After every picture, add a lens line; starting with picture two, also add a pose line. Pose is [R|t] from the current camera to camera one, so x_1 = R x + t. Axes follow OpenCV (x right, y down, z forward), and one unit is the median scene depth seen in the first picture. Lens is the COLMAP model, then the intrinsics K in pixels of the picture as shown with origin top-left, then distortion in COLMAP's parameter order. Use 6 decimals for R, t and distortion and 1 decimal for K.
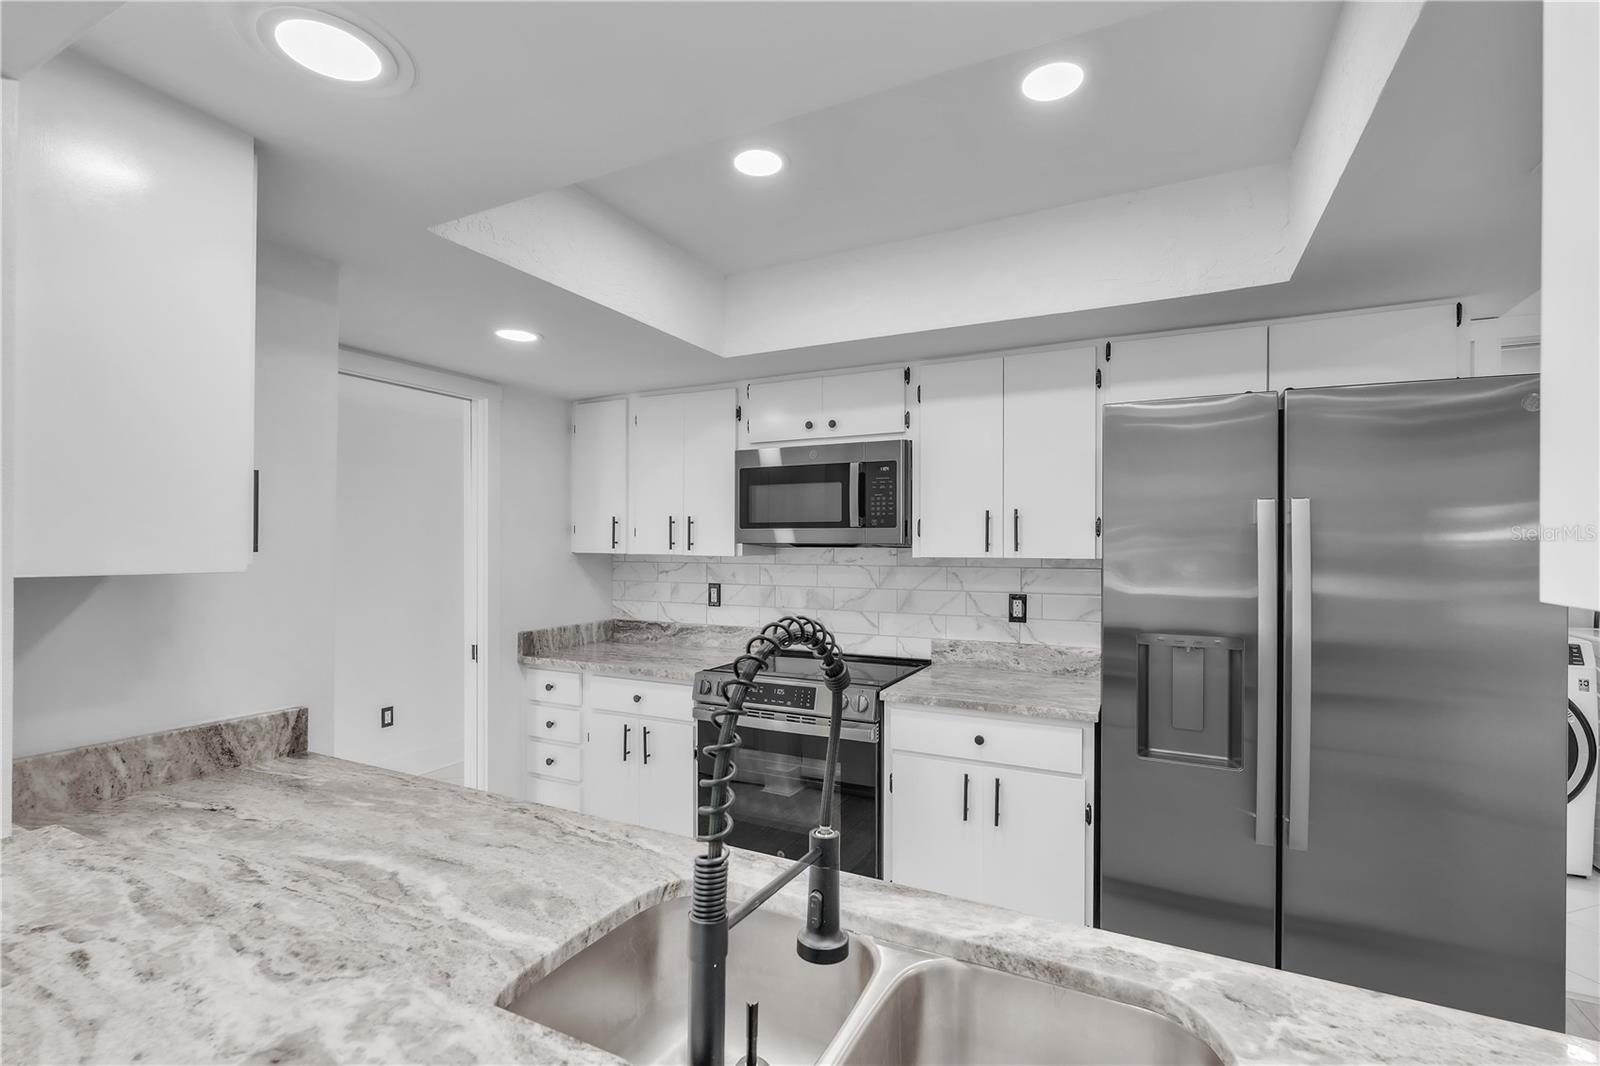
lens RADIAL K [[719.1, 0, 815.1], [0, 719.1, 547.6], [0, 0, 1]] dist [0.000532, 0.000416]
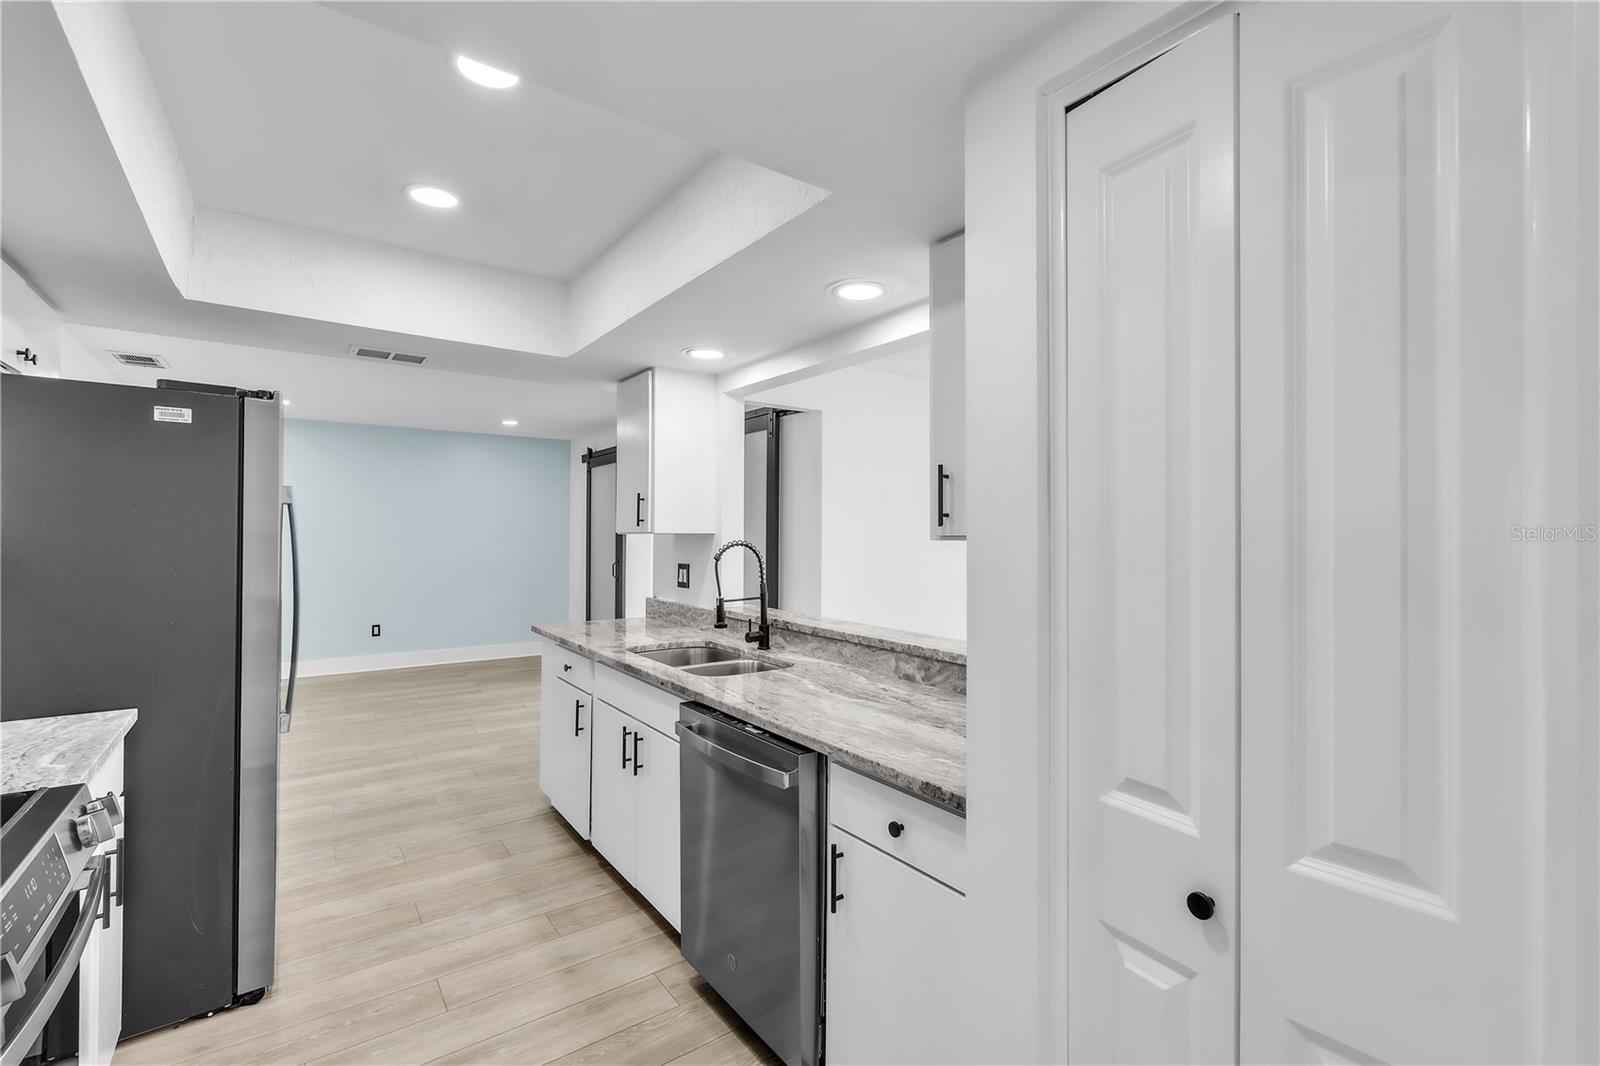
lens RADIAL K [[706.1, 0, 796.8], [0, 706.1, 529.2], [0, 0, 1]] dist [-0.003102, 0.000868]
pose [[-0.885815, -0.006609, 0.463992, -0.609353], [-0.007648, 0.999971, -0.000357, 0.008119], [-0.463976, -0.003864, -0.885839, 1.203567]]
